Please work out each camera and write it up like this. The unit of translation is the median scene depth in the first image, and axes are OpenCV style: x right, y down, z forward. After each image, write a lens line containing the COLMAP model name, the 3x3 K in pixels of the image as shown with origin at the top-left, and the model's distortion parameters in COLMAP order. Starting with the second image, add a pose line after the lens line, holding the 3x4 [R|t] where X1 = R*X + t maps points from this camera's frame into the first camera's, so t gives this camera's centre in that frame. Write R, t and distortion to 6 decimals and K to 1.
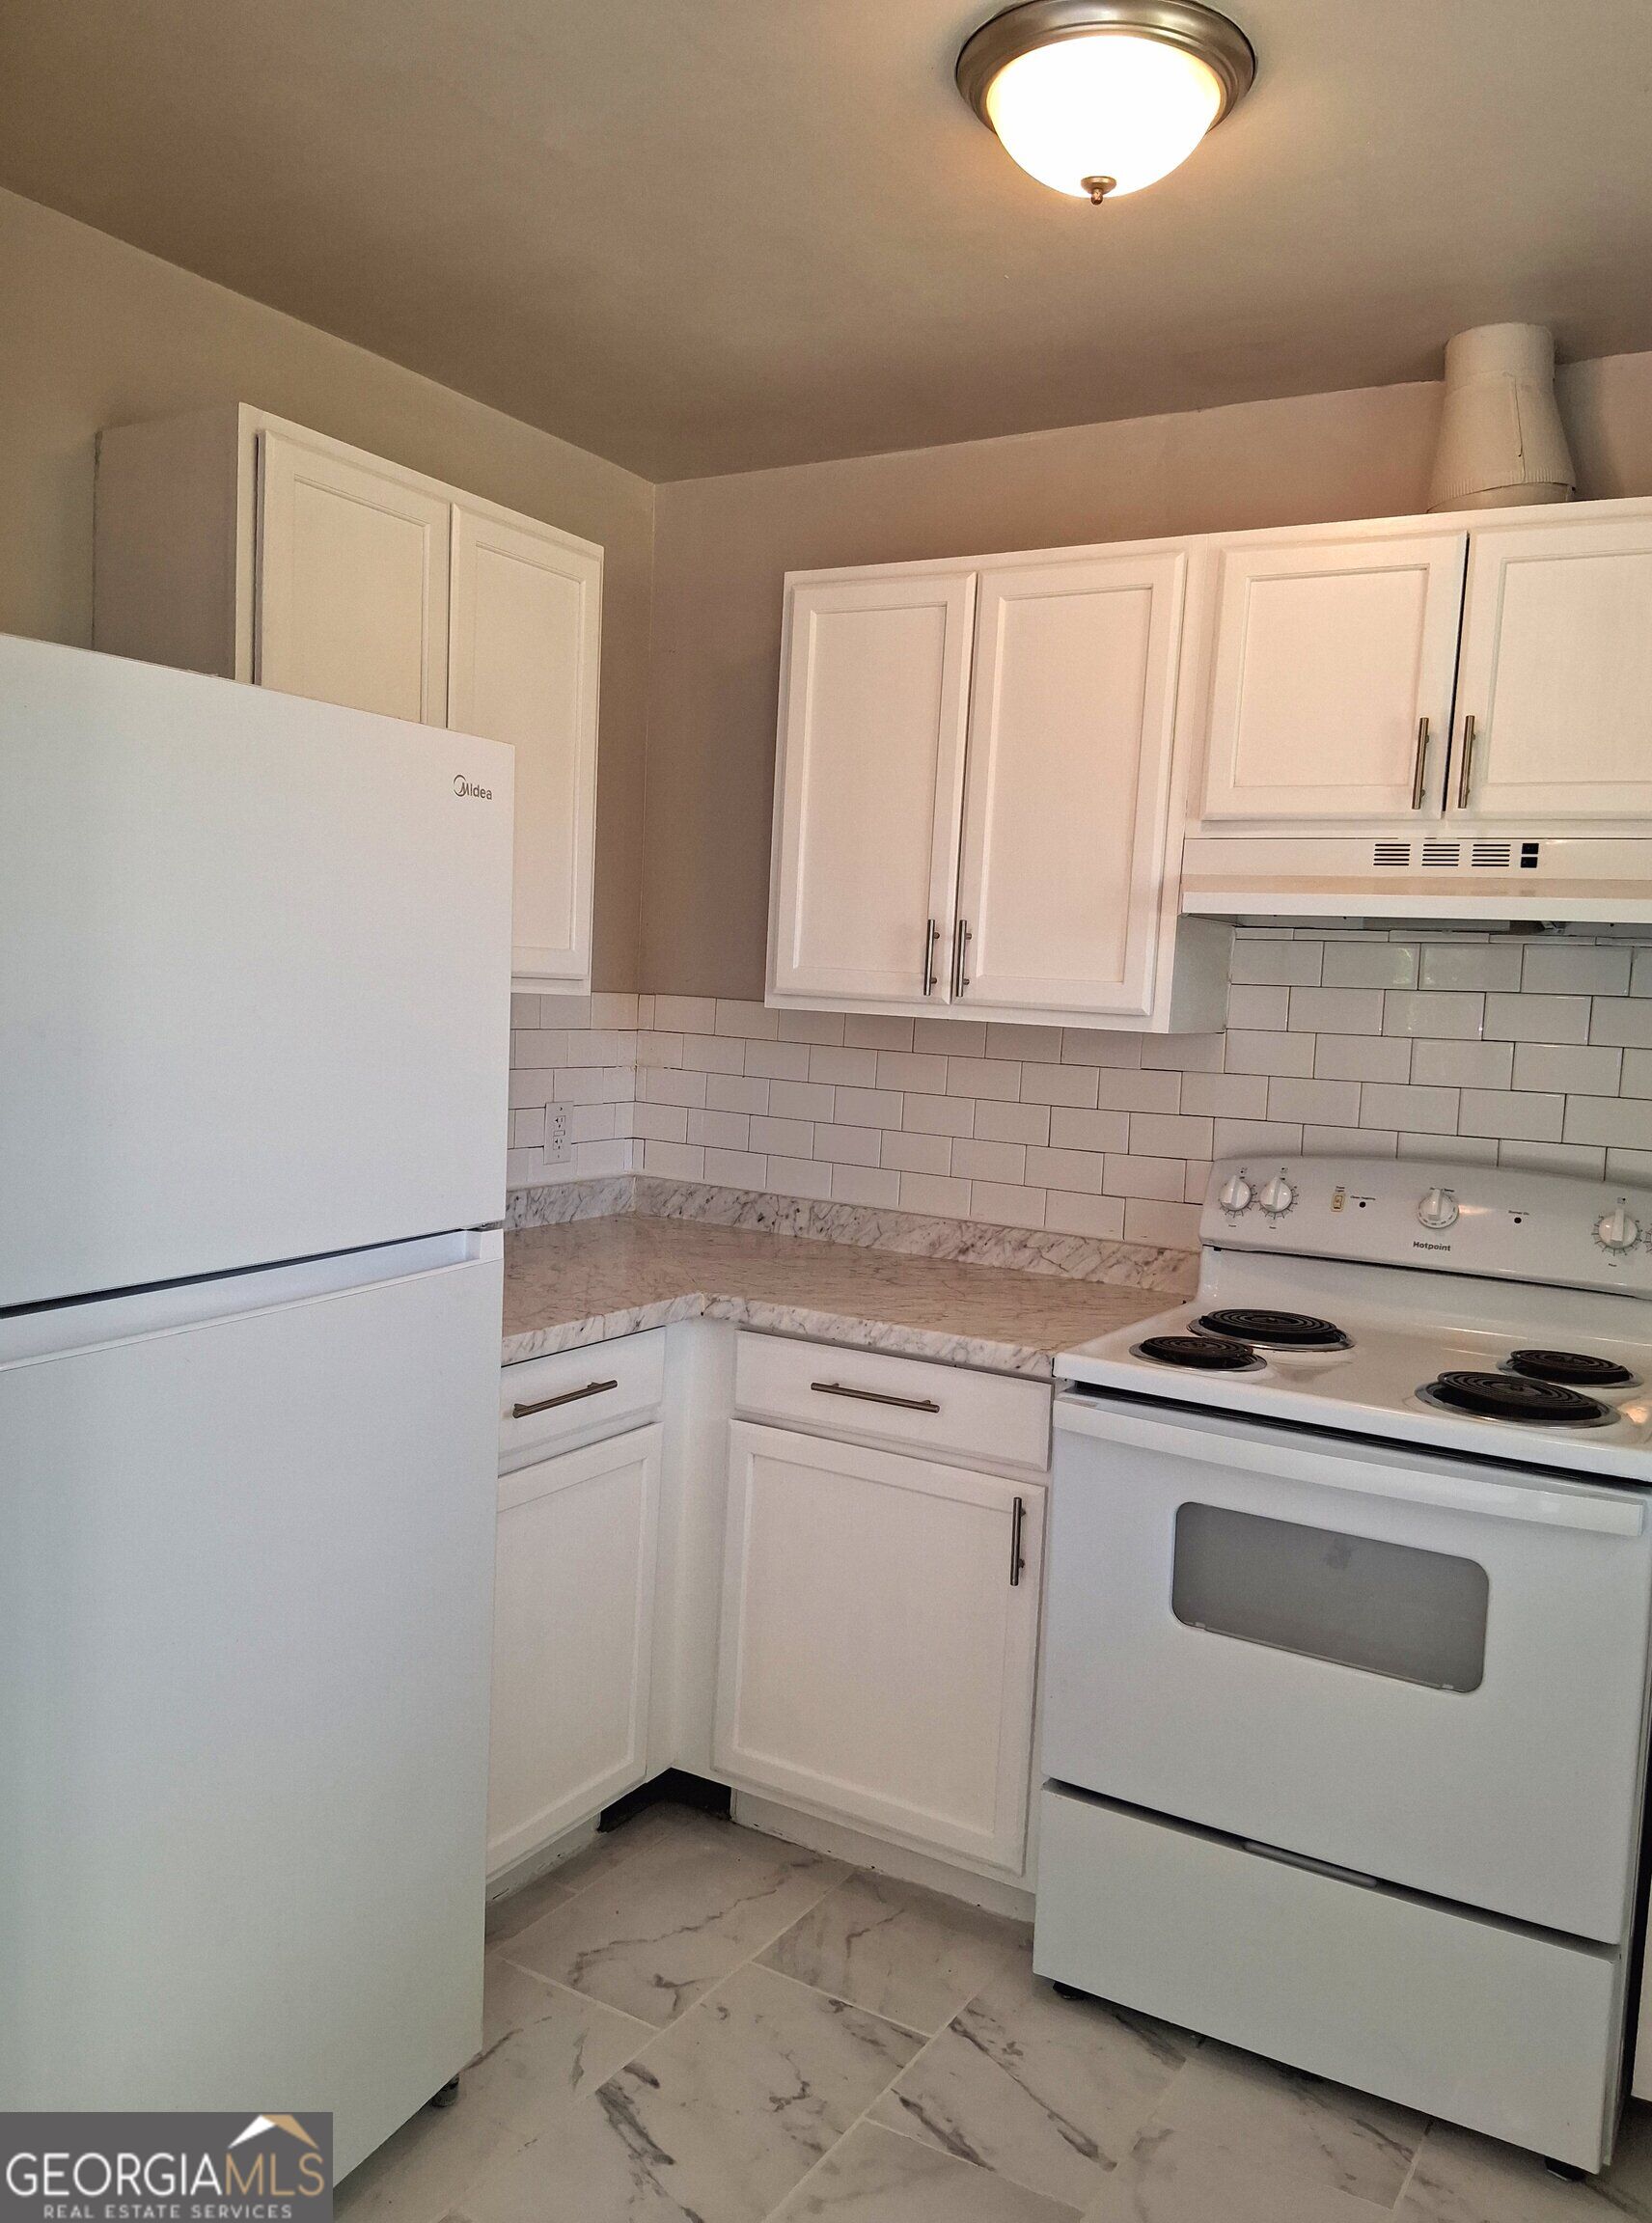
lens RADIAL K [[1657.5, 0, 826.0], [0, 1657.5, 1111.5], [0, 0, 1]] dist [0.097041, -0.159338]
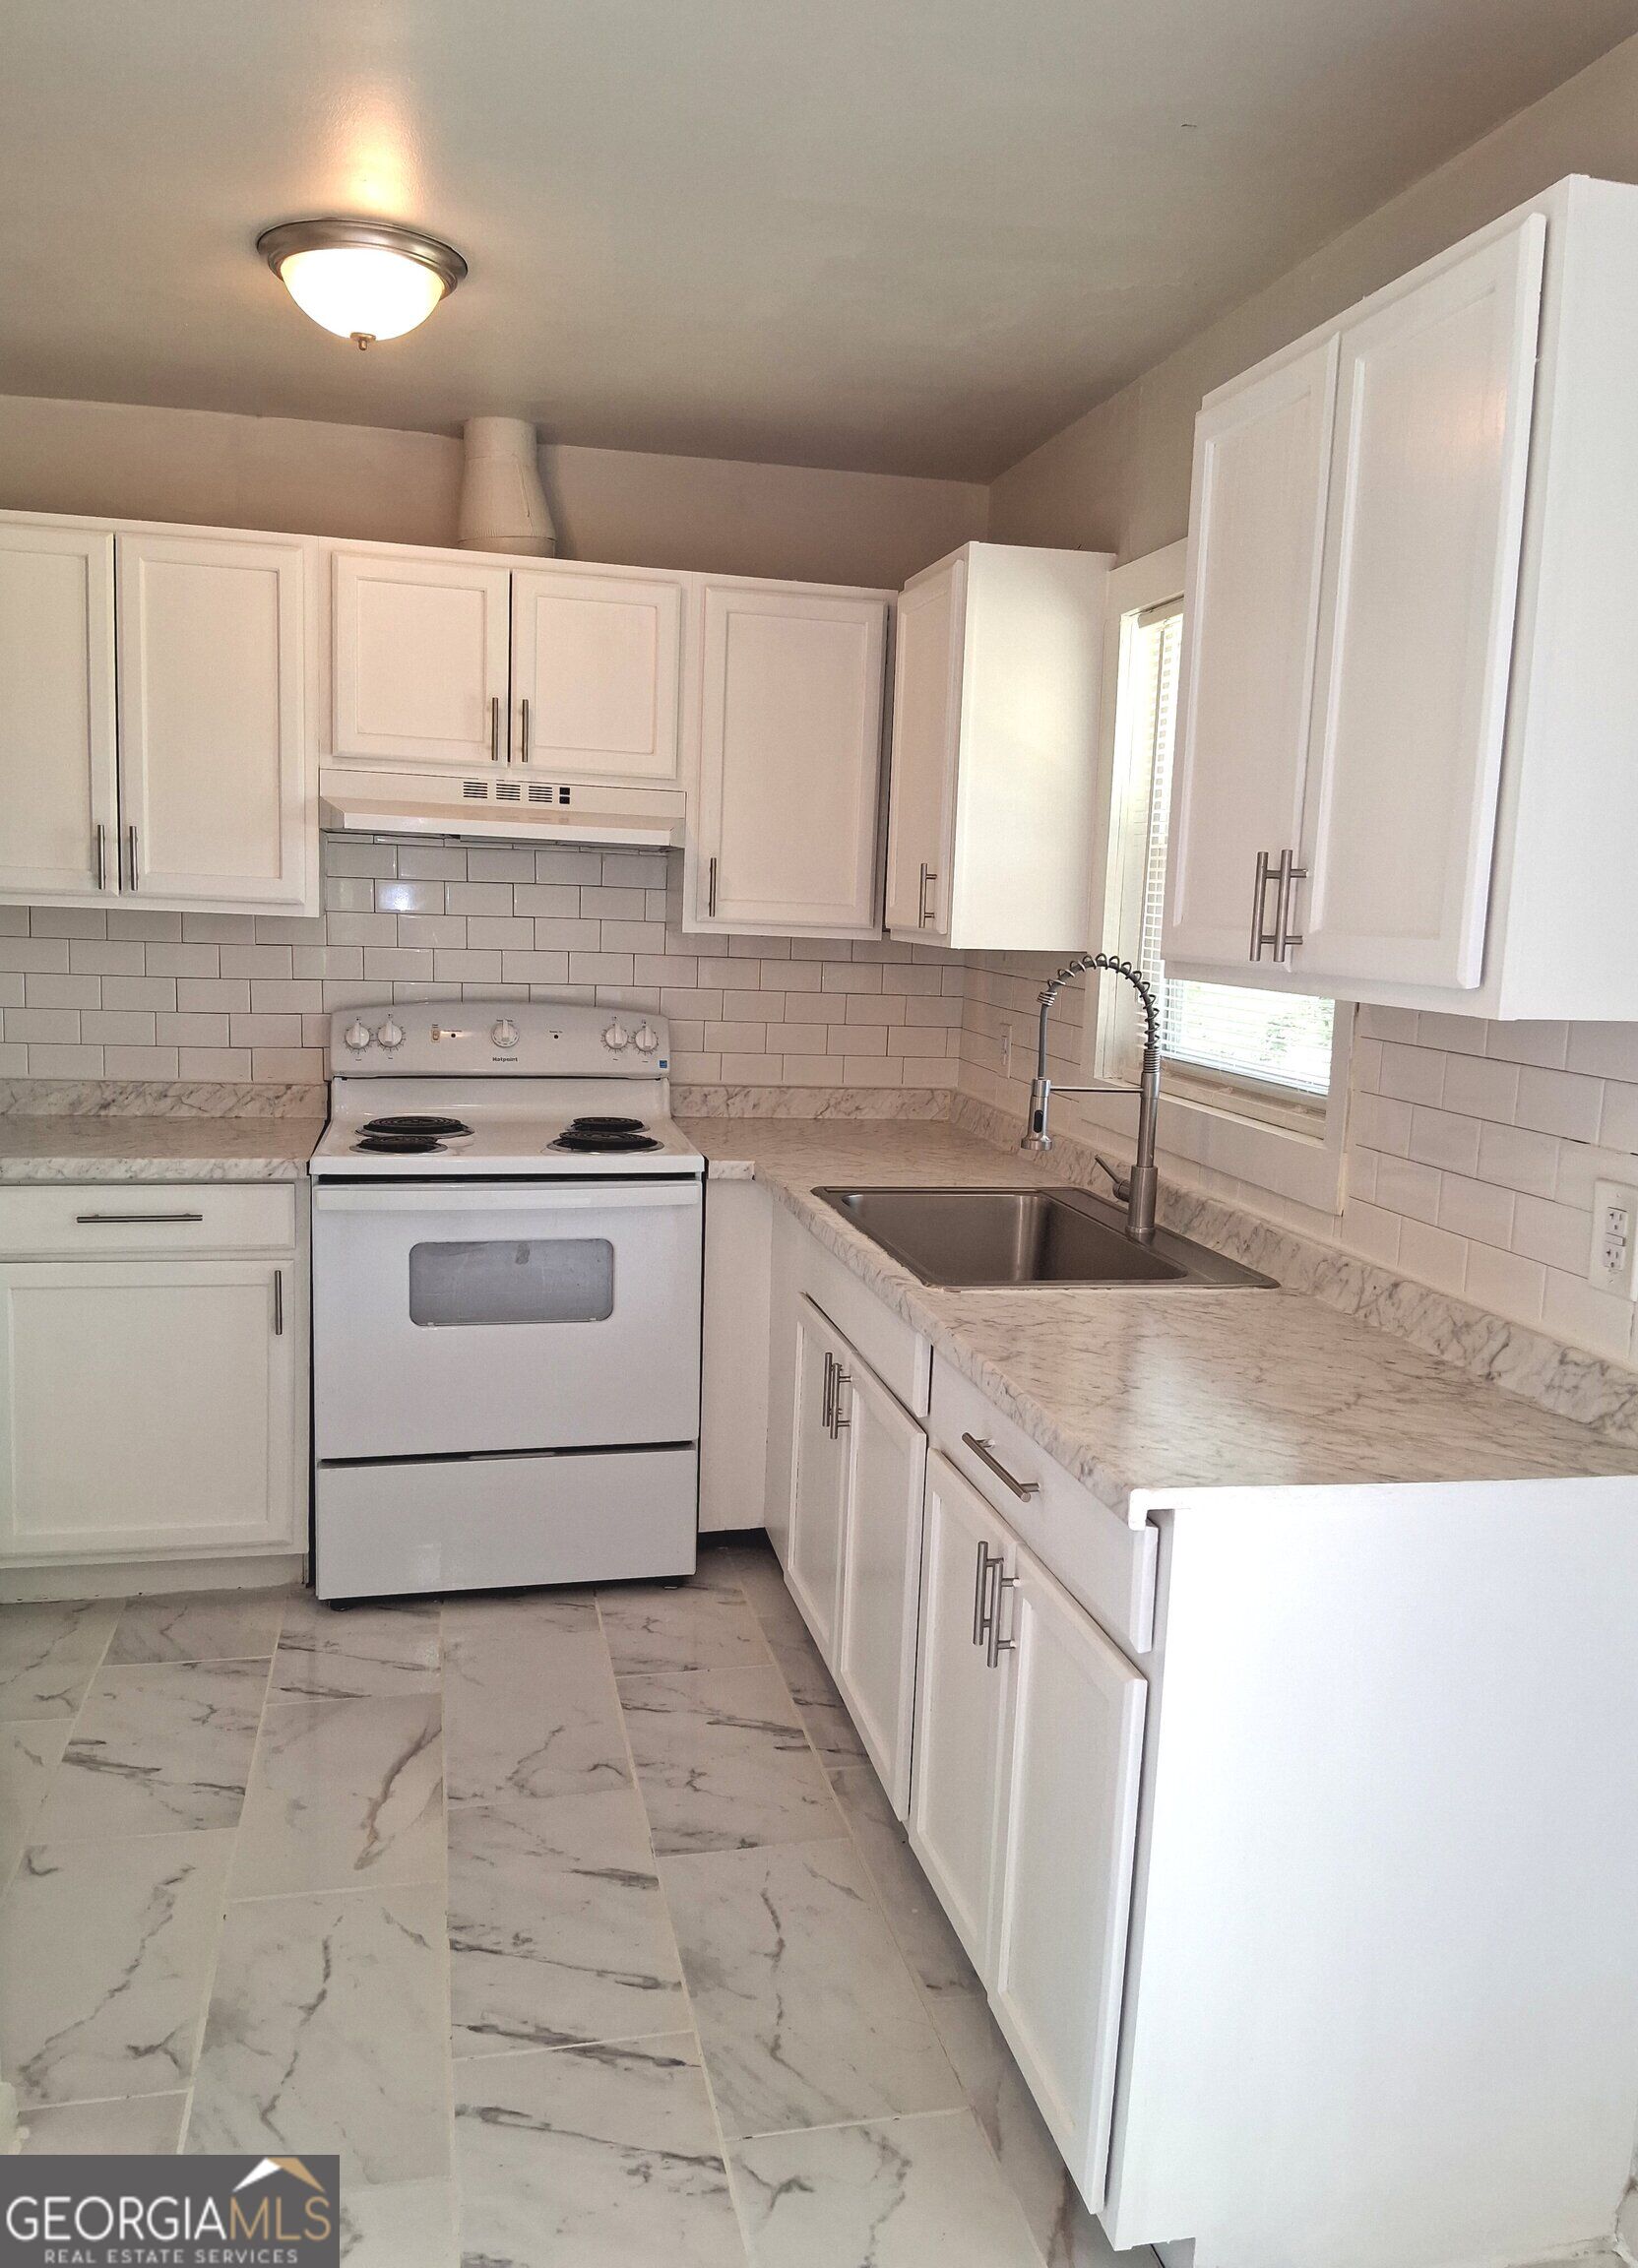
lens RADIAL K [[1703.4, 0, 819.0], [0, 1703.4, 1134.0], [0, 0, 1]] dist [0.003850, -0.001528]
pose [[0.720035, -0.115783, 0.684211, -0.473300], [0.048602, 0.991975, 0.116717, -0.015650], [-0.692234, -0.050786, 0.719884, -0.269973]]
